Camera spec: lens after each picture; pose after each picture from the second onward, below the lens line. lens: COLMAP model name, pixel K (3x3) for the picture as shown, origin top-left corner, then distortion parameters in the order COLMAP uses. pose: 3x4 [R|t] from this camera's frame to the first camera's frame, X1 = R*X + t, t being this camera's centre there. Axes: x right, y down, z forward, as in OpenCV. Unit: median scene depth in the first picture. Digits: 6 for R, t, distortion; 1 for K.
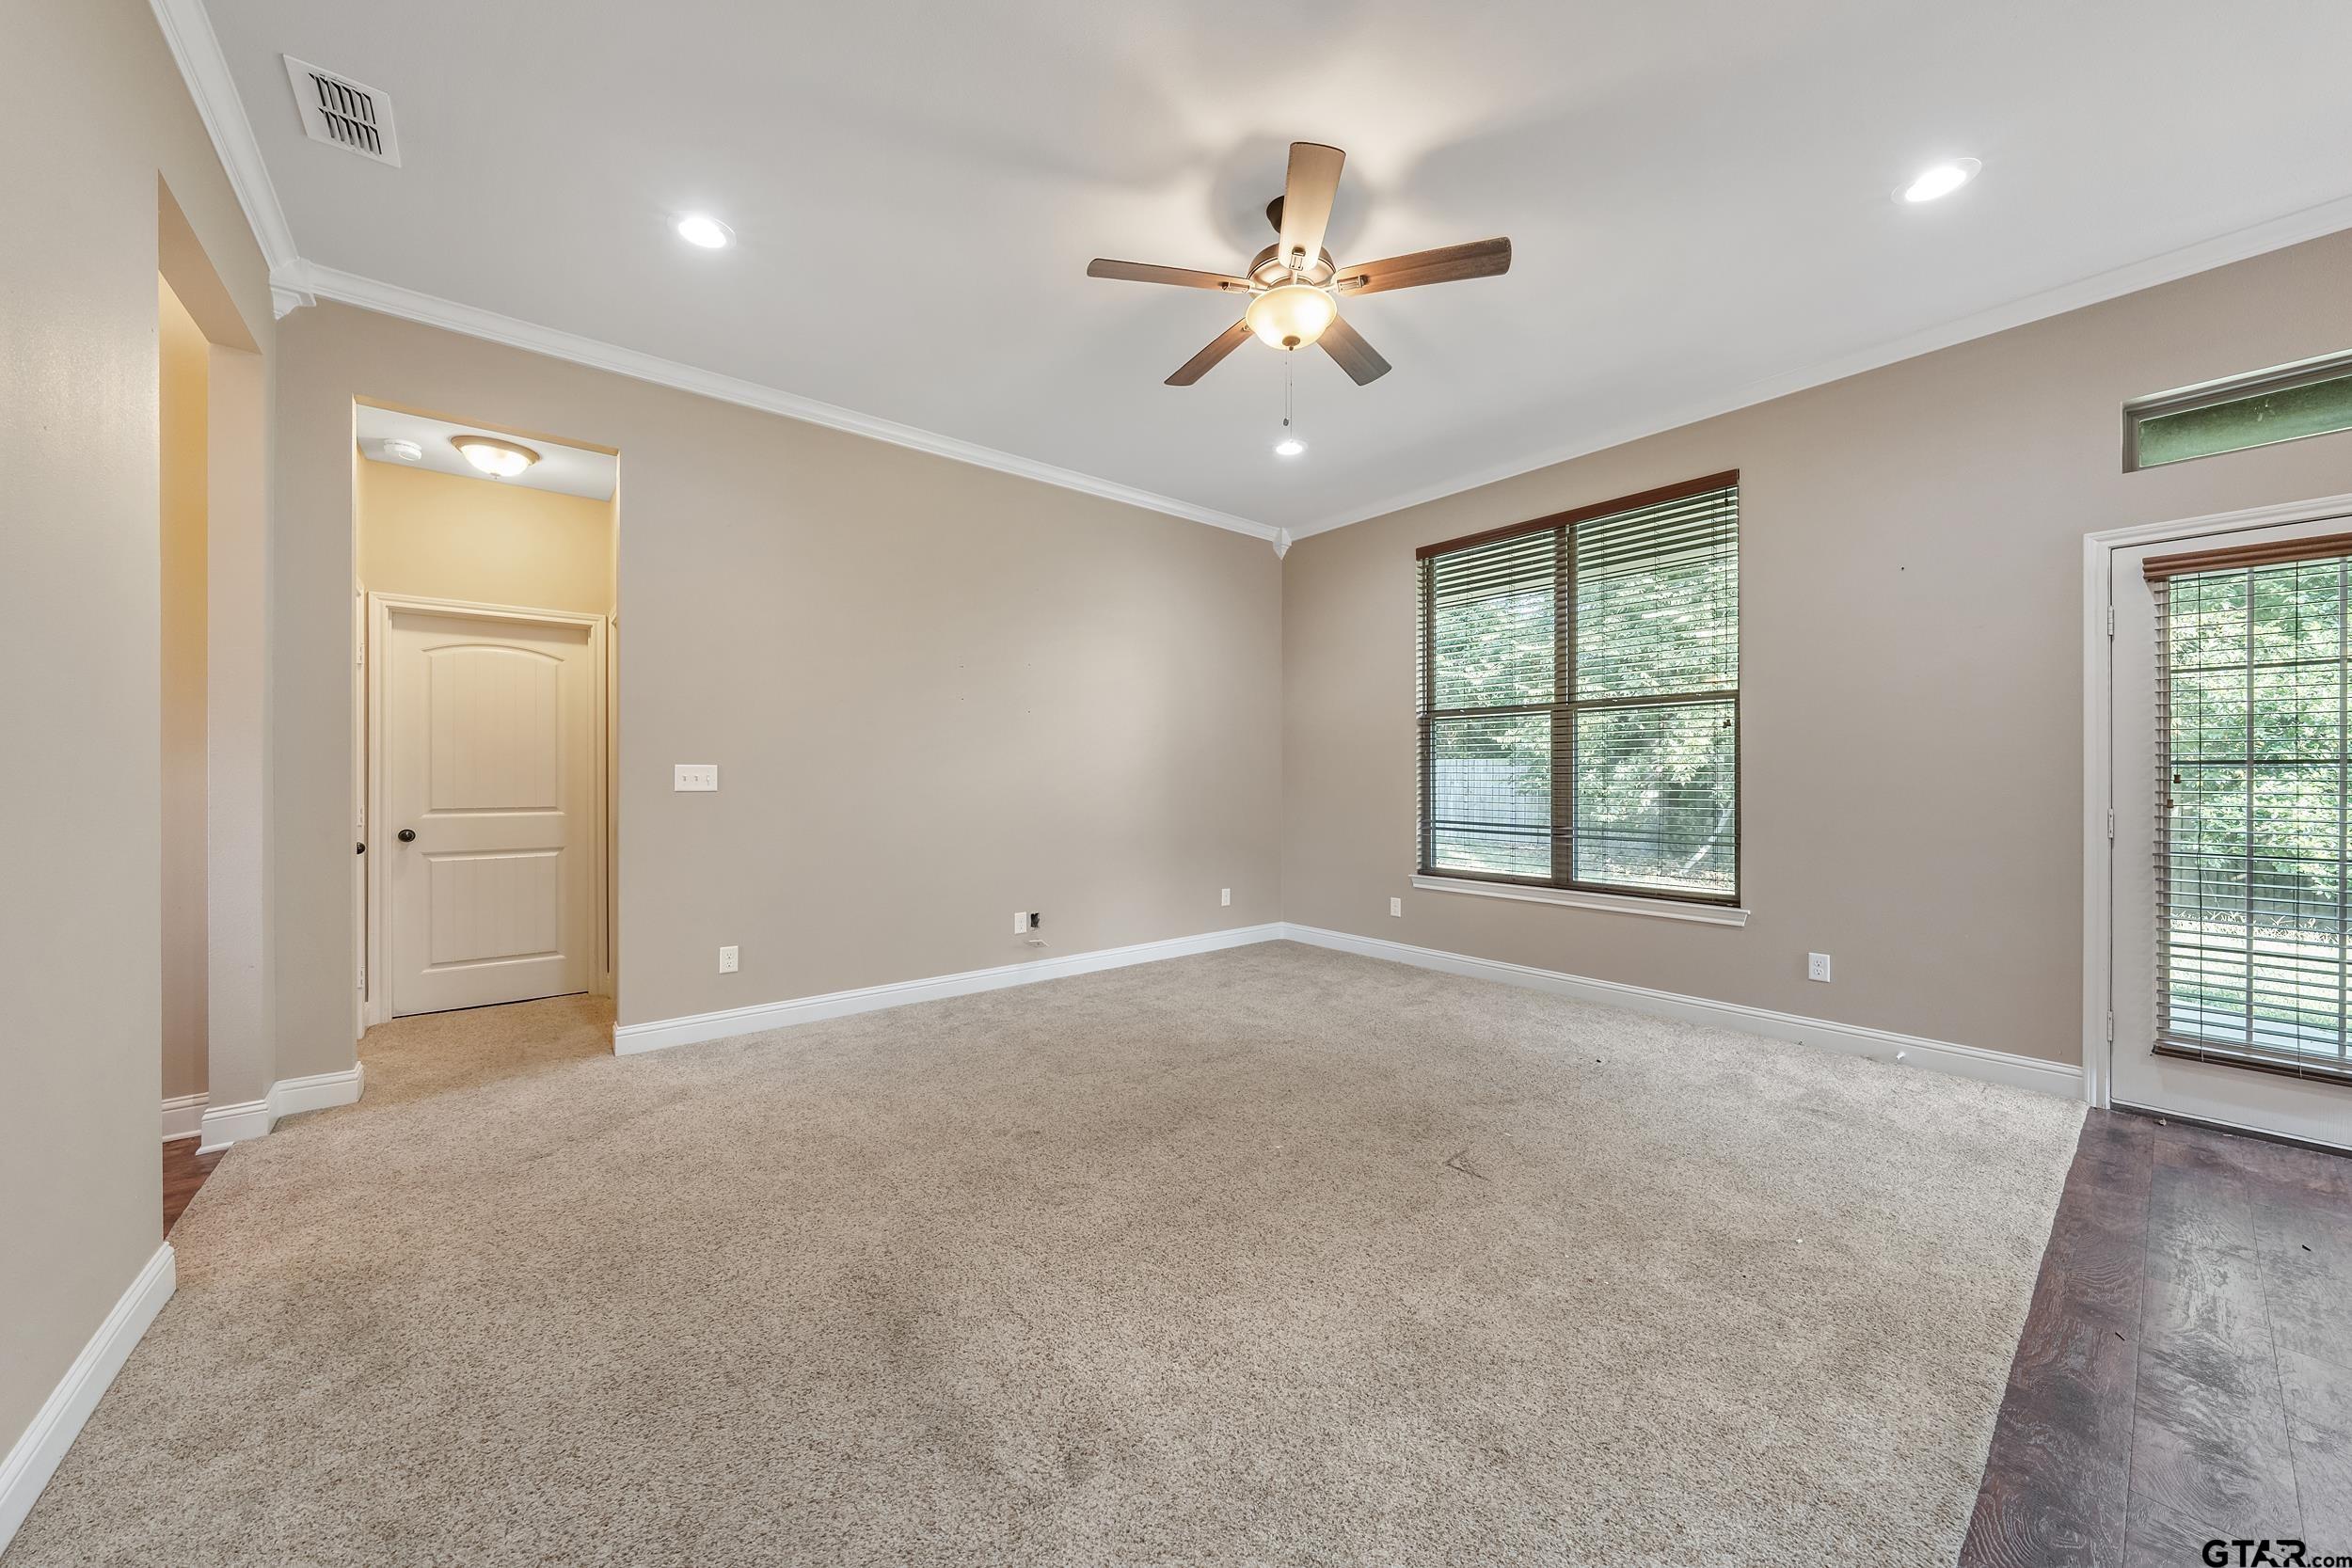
lens RADIAL K [[824.1, 0, 1168.4], [0, 824.1, 773.1], [0, 0, 1]] dist [-0.006032, 0.000208]
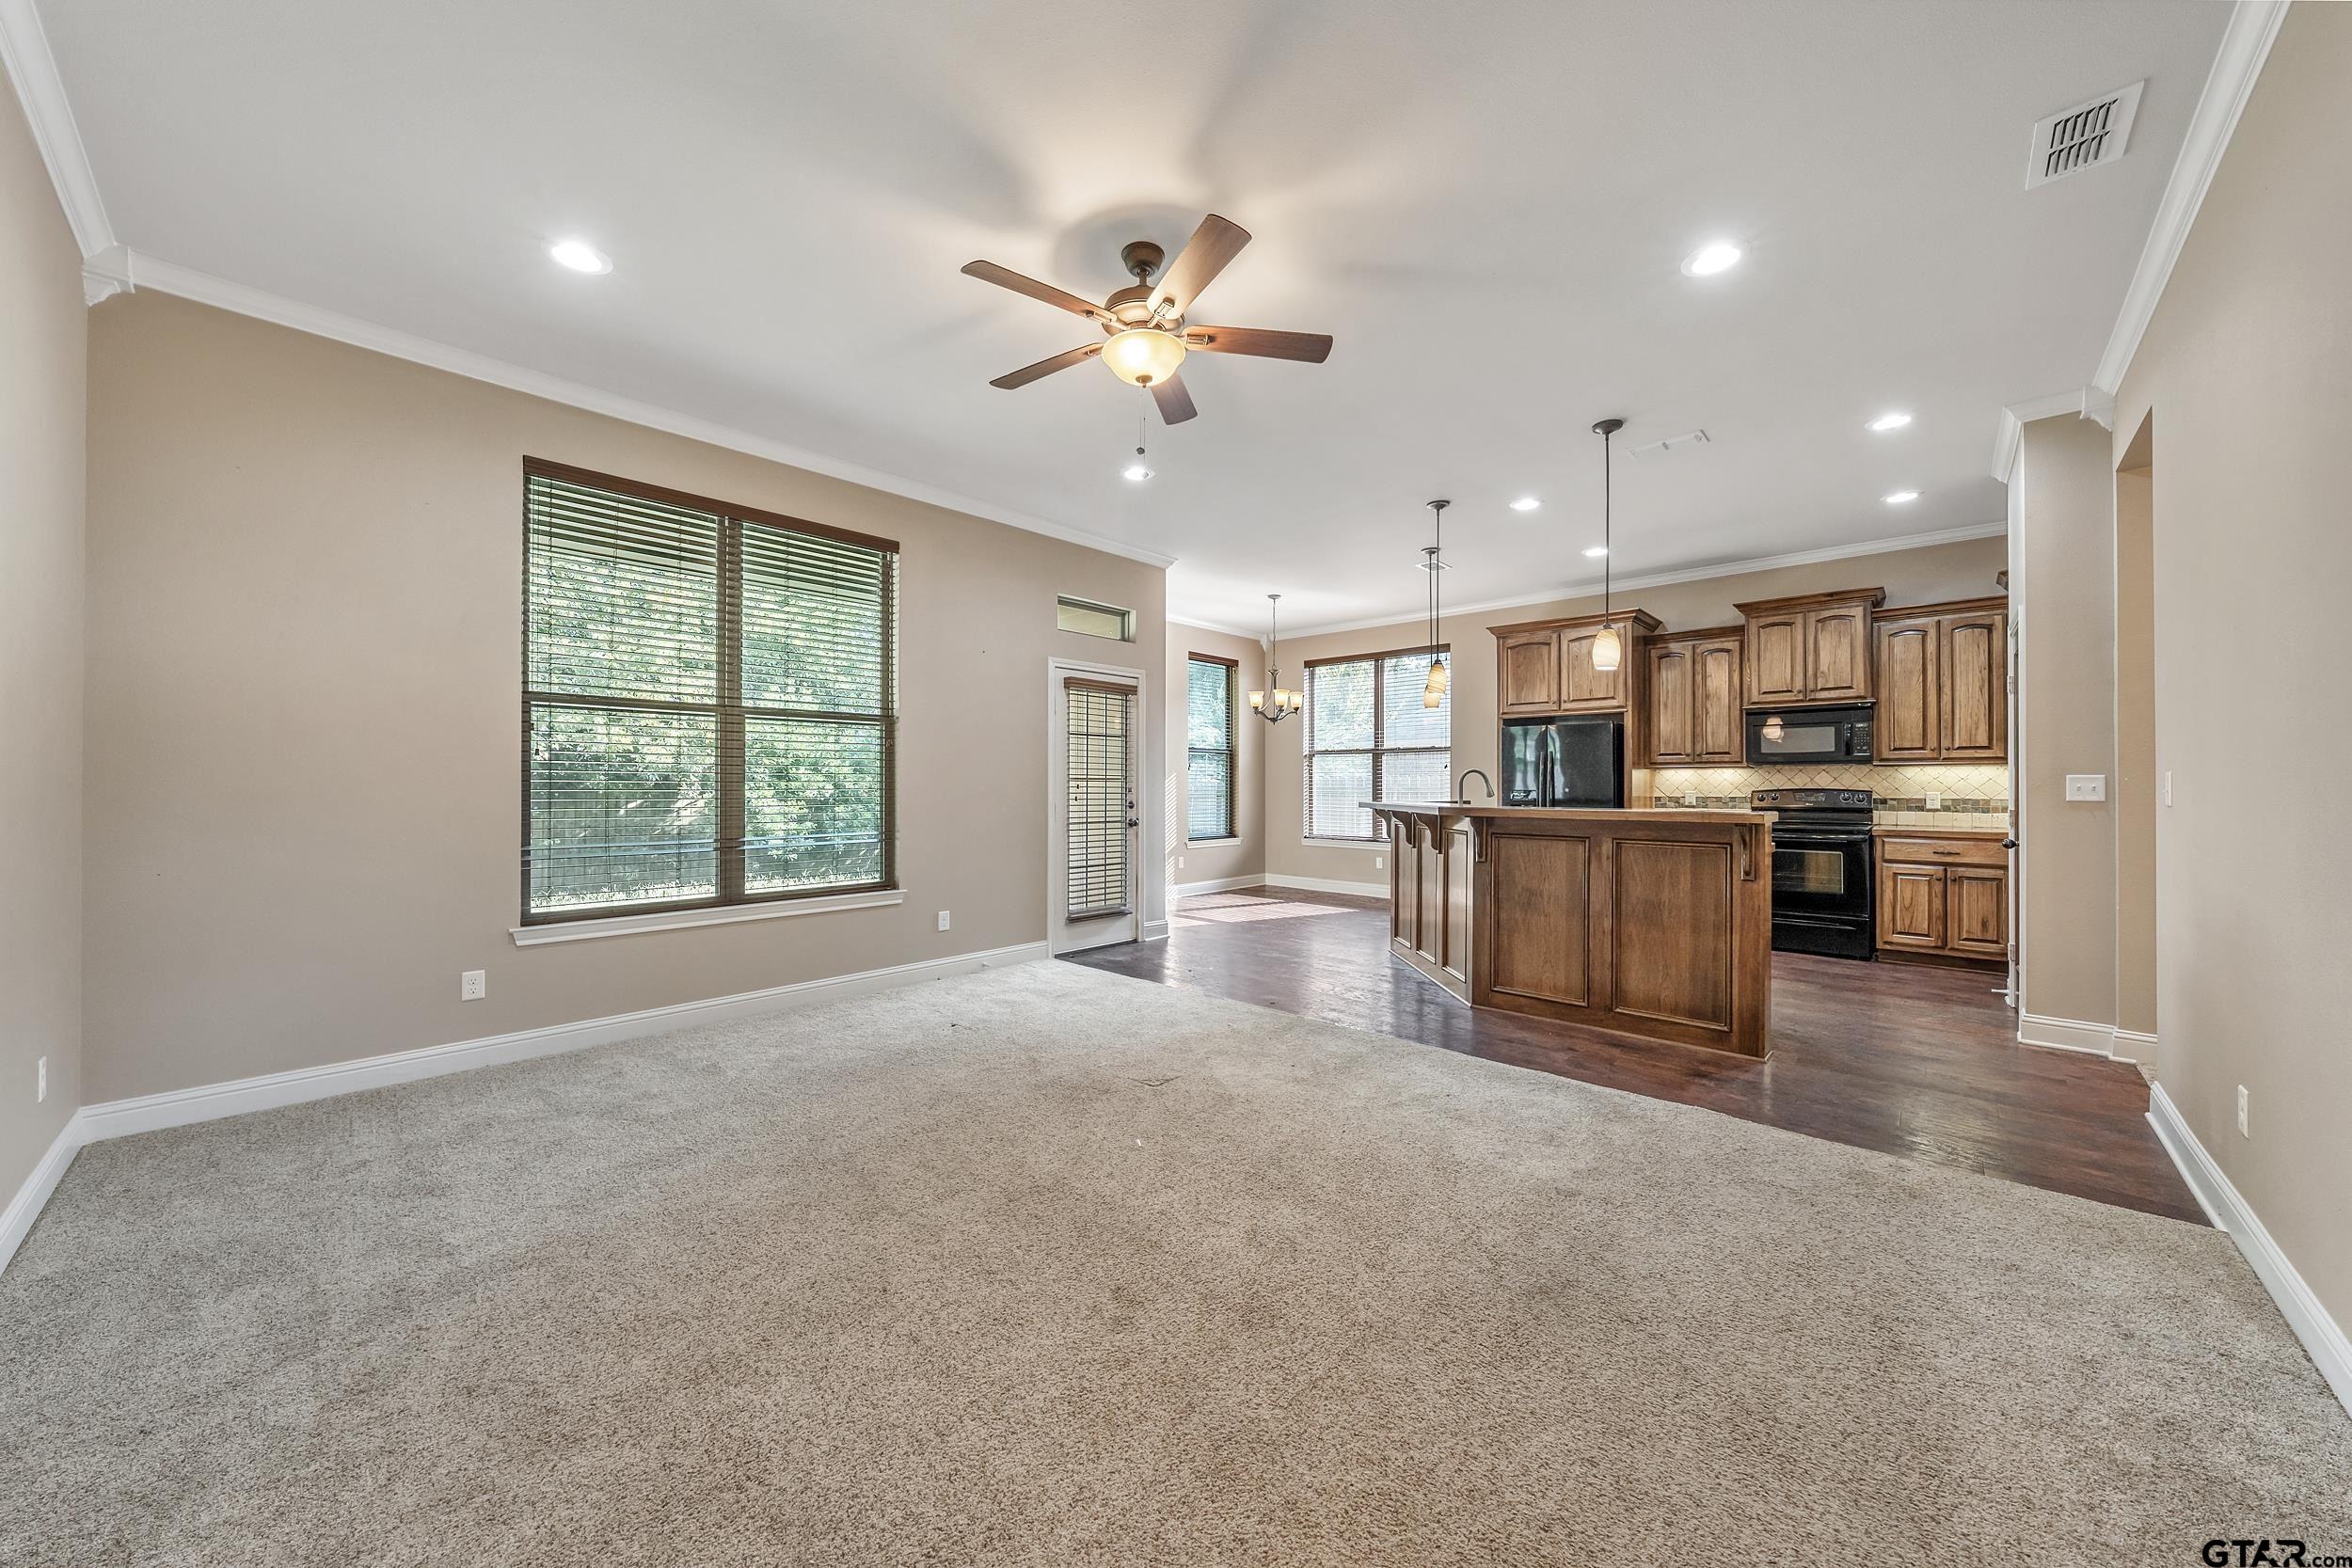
lens RADIAL K [[824.1, 0, 1177.7], [0, 824.1, 785.1], [0, 0, 1]] dist [-0.006032, 0.000208]
pose [[-0.135222, -0.000872, 0.990815, -0.649766], [-0.006138, 0.999981, 0.000042, 0.000645], [-0.990796, -0.006076, -0.135225, 0.784212]]
